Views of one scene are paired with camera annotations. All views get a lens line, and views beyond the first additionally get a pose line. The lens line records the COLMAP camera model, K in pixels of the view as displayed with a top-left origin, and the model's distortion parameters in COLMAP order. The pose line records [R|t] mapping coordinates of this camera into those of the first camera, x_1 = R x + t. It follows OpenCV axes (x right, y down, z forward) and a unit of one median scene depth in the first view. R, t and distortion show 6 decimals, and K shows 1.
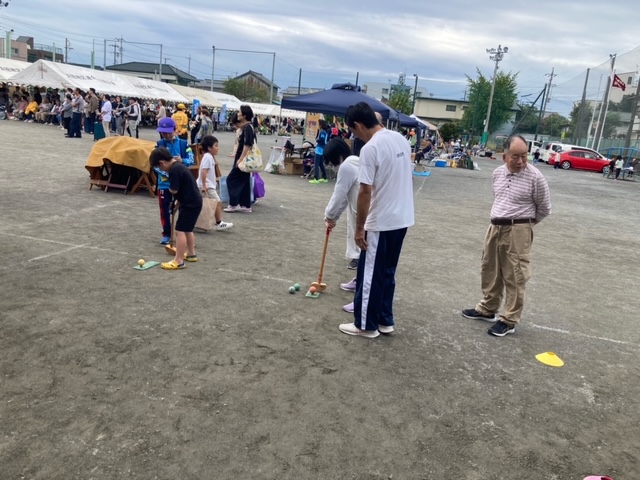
lens RADIAL K [[531.4, 0, 320.9], [0, 531.4, 239.3], [0, 0, 1]] dist [0.029799, -0.029423]
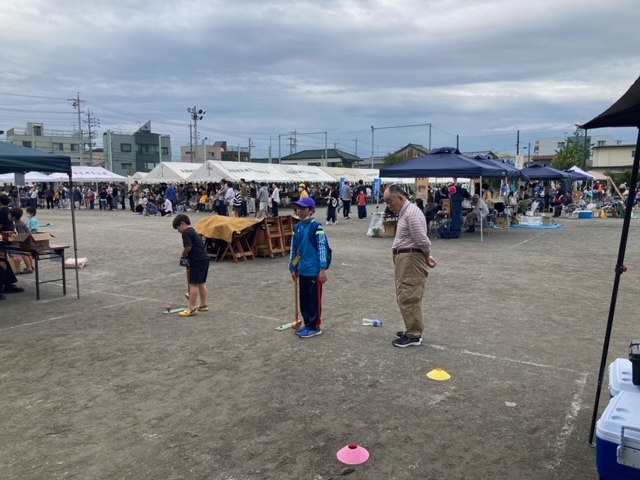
lens RADIAL K [[531.4, 0, 319.7], [0, 531.4, 240.8], [0, 0, 1]] dist [0.029799, -0.029423]
pose [[0.943455, -0.073705, -0.323203, 0.532595], [0.031665, 0.990548, -0.133459, 0.080333], [0.329984, 0.115679, 0.936872, -0.152699]]
